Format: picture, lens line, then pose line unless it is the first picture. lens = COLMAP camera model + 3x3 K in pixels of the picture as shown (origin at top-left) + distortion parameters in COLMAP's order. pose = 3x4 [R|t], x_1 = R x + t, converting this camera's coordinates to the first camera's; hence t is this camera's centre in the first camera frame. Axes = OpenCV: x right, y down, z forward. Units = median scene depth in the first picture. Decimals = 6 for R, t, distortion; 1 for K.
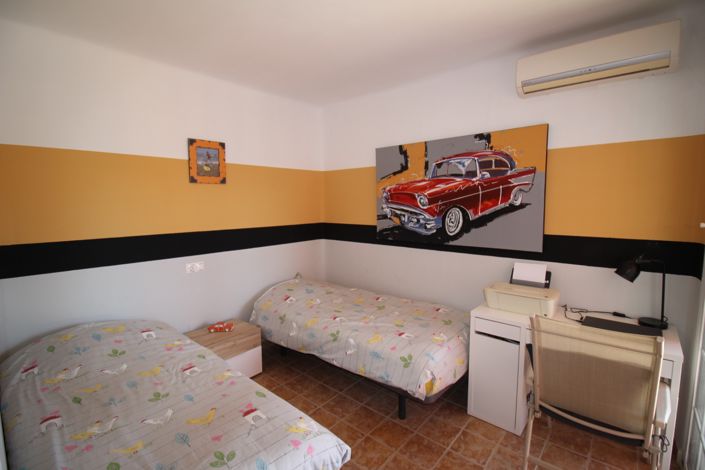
lens RADIAL K [[326.9, 0, 357.3], [0, 326.9, 235.7], [0, 0, 1]] dist [-0.008041, -0.005717]
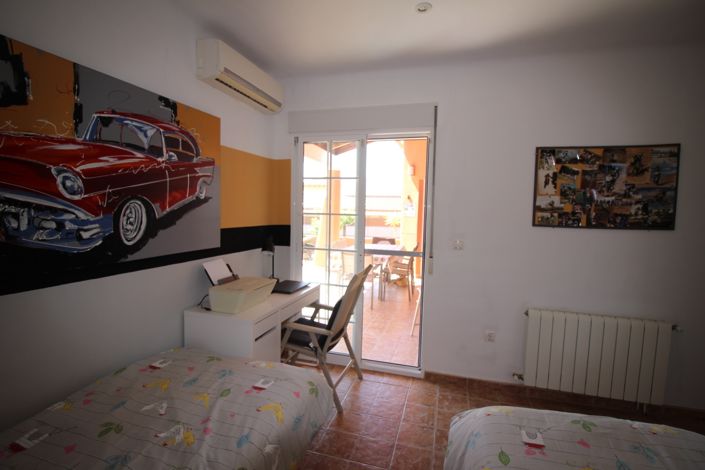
lens RADIAL K [[330.9, 0, 358.1], [0, 330.9, 237.8], [0, 0, 1]] dist [-0.013947, -0.003221]
pose [[-0.413298, -0.079621, 0.907108, -0.450595], [0.075173, 0.989786, 0.121128, -0.057847], [-0.907488, 0.118252, -0.403092, 0.883767]]
